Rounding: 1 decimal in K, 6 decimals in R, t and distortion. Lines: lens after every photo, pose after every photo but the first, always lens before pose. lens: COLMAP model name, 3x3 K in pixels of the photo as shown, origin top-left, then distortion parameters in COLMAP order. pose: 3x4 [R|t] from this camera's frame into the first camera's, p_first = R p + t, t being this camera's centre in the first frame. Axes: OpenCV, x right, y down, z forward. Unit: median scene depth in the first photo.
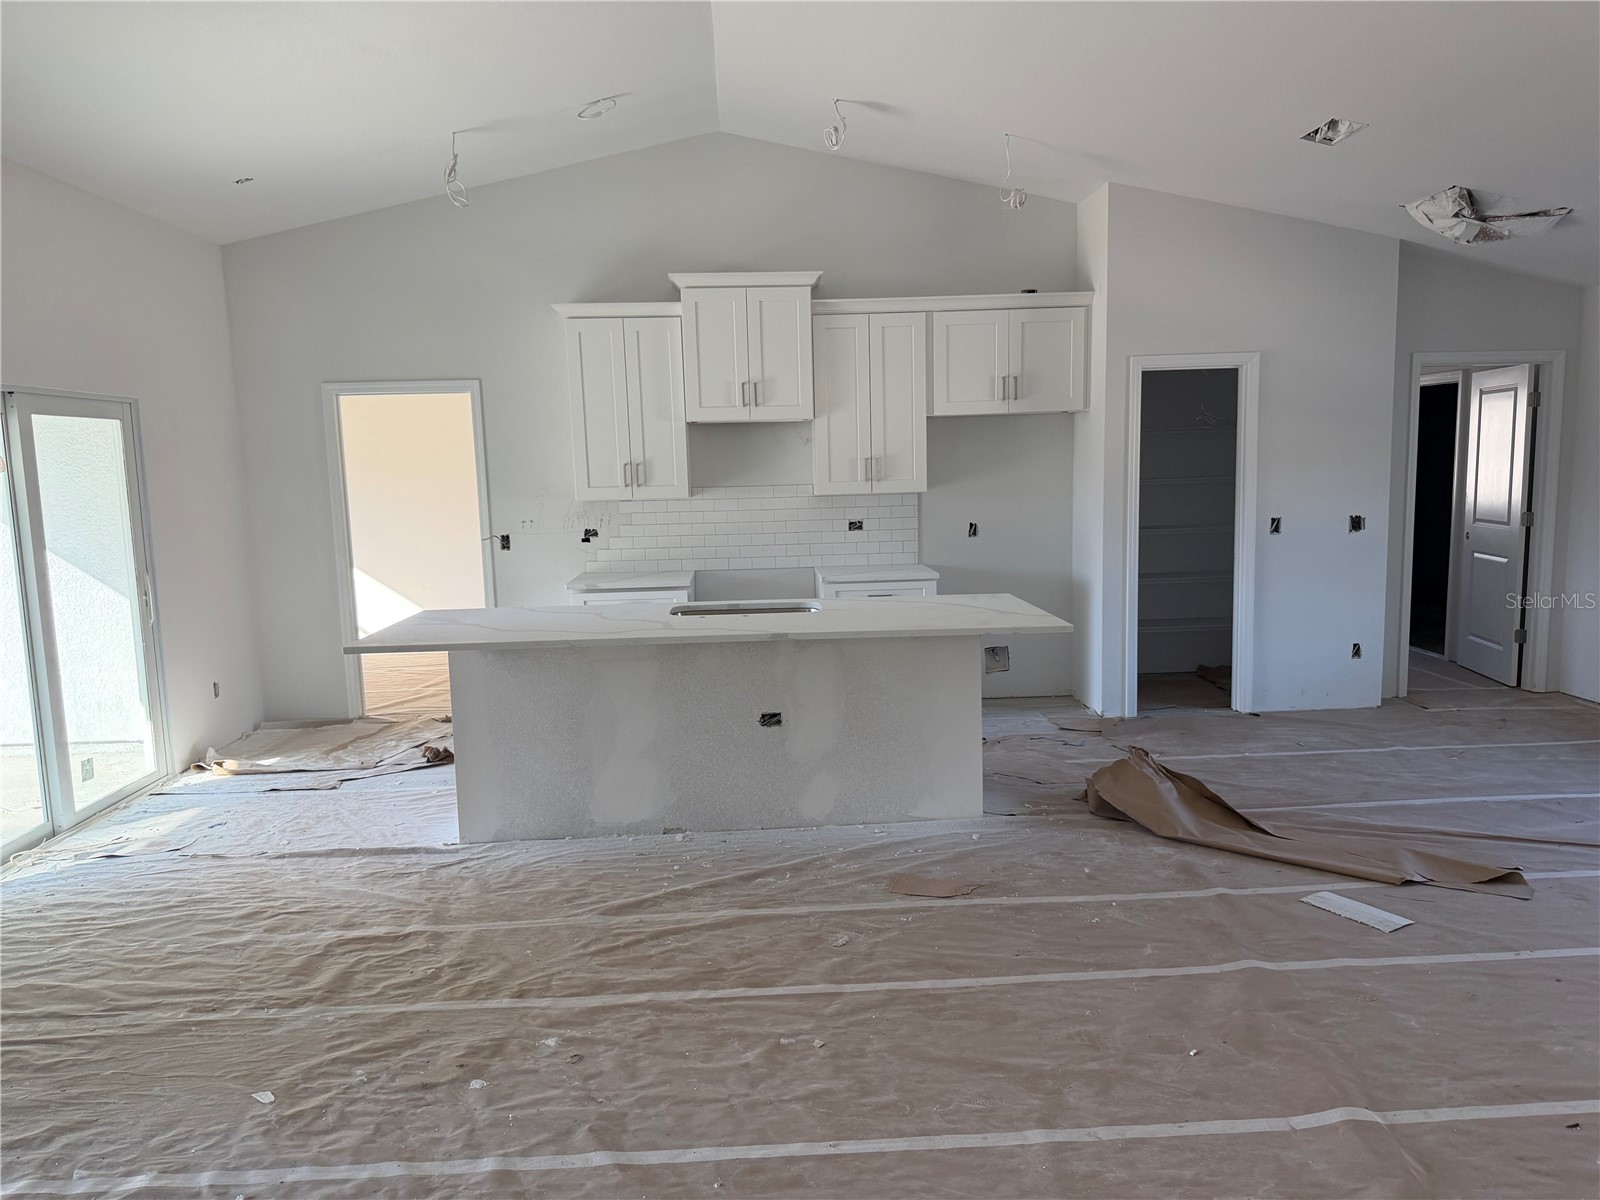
lens RADIAL K [[1117.6, 0, 799.5], [0, 1117.6, 608.7], [0, 0, 1]] dist [0.055842, -0.072814]
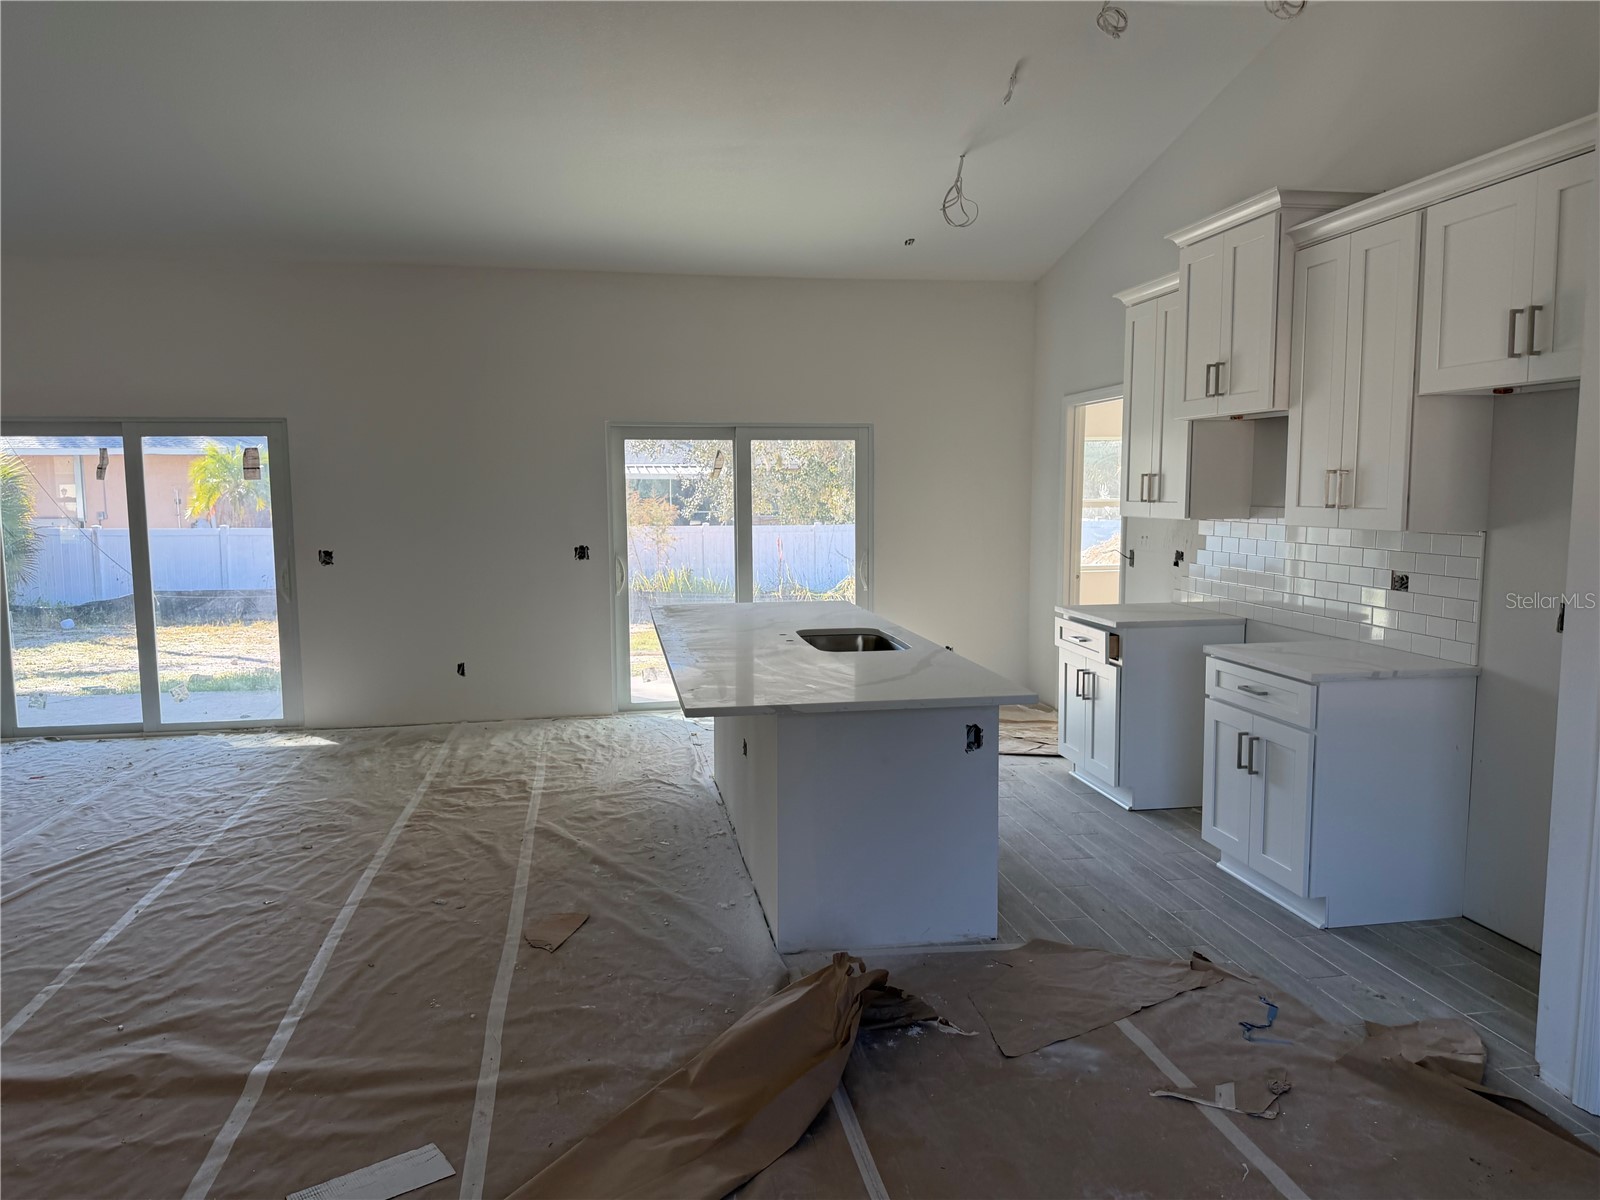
lens RADIAL K [[1117.6, 0, 822.9], [0, 1117.6, 613.9], [0, 0, 1]] dist [0.055842, -0.072814]
pose [[0.136173, 0.138253, -0.980991, 0.659946], [-0.126240, 0.984564, 0.121233, -0.100561], [0.982609, 0.107331, 0.151524, 0.662905]]
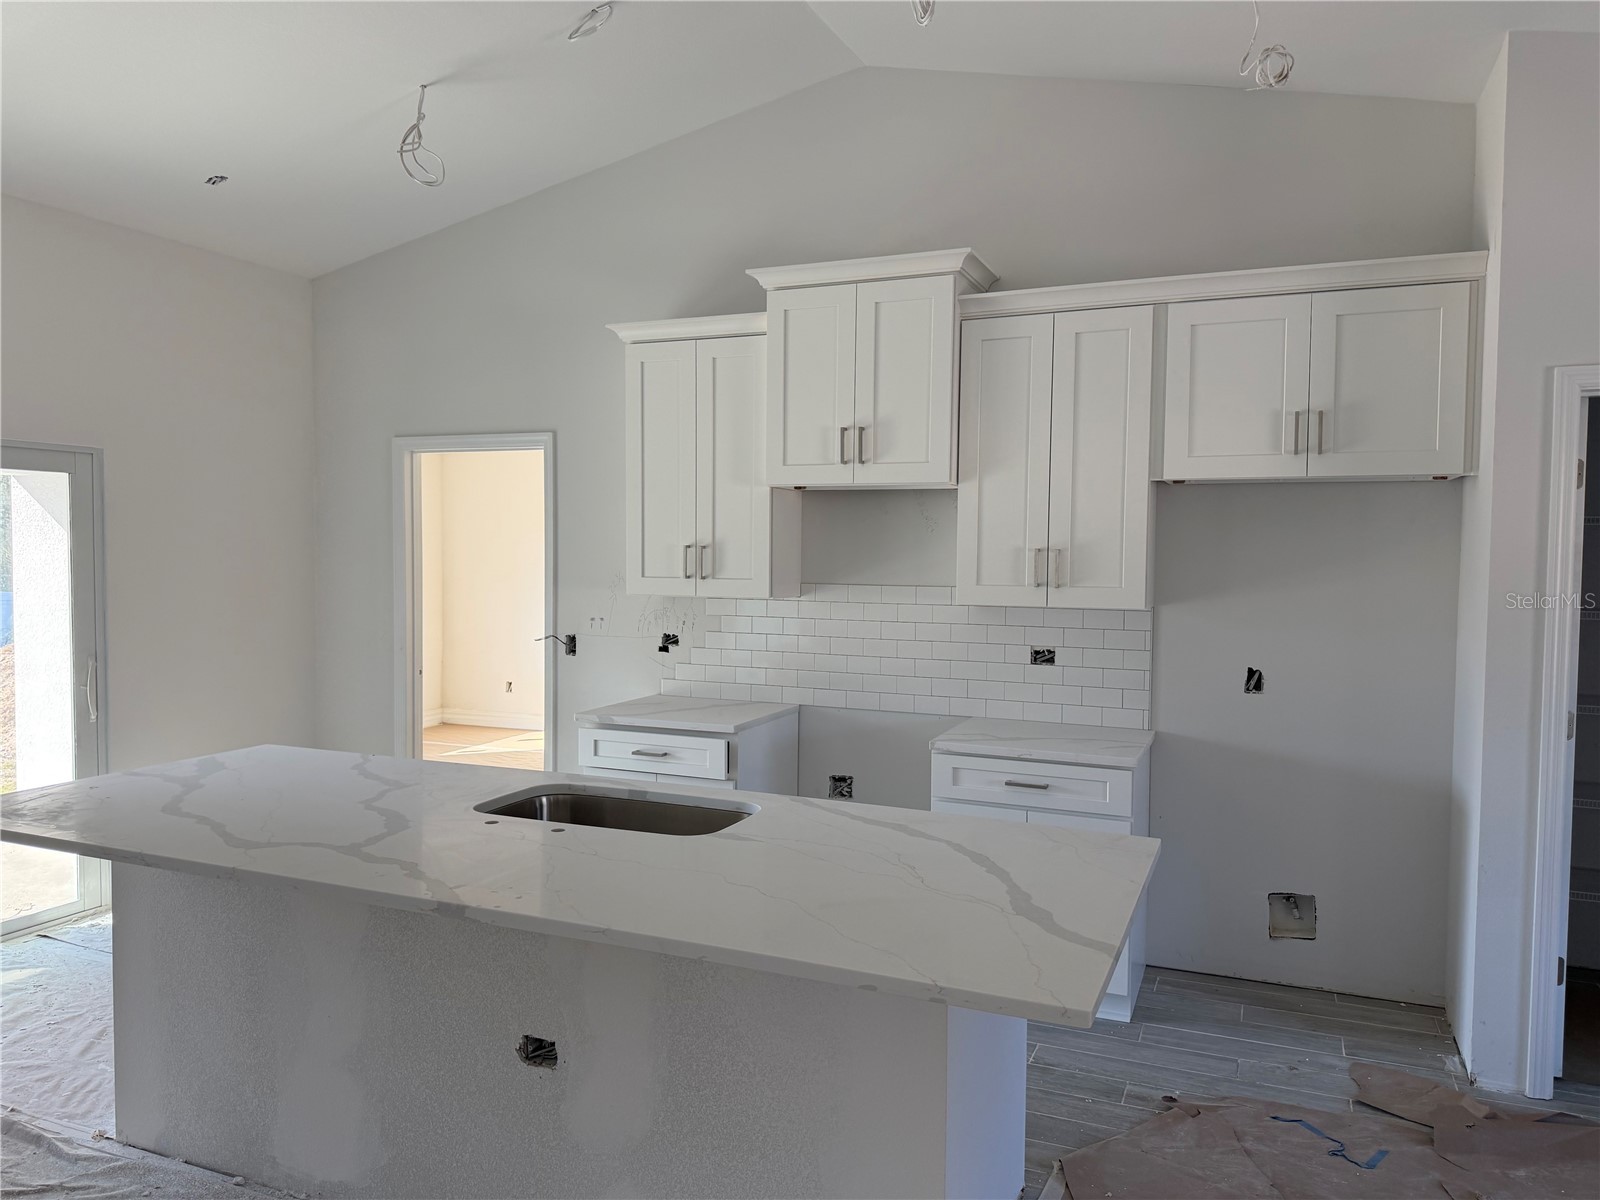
lens RADIAL K [[1117.6, 0, 798.2], [0, 1117.6, 598.3], [0, 0, 1]] dist [0.055842, -0.072814]
pose [[0.900629, 0.052955, -0.431350, 0.211865], [-0.088433, 0.994113, -0.062598, -0.060853], [0.425496, 0.094524, 0.900010, 0.416814]]
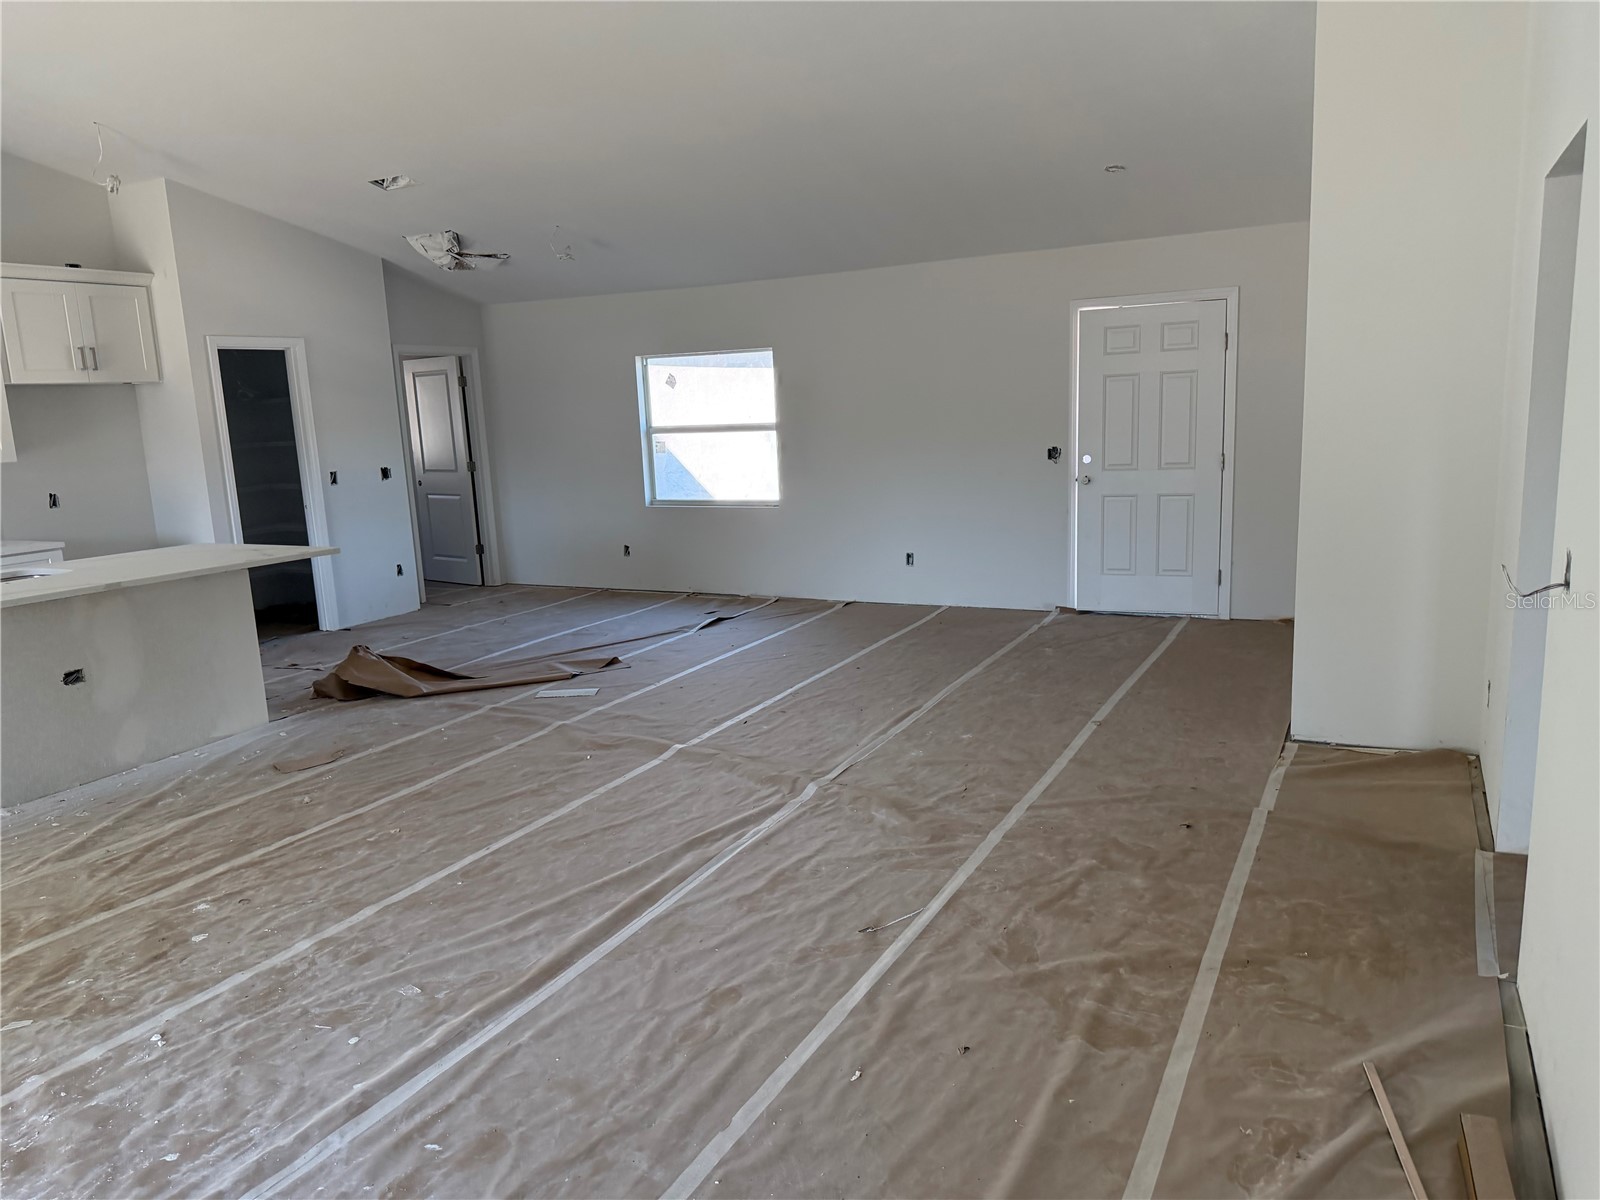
lens RADIAL K [[1117.6, 0, 790.1], [0, 1117.6, 603.6], [0, 0, 1]] dist [0.055842, -0.072814]
pose [[0.513118, -0.149803, 0.845144, -0.403989], [0.143174, 0.985795, 0.087808, 0.026654], [-0.846293, 0.075947, 0.527277, -0.077524]]
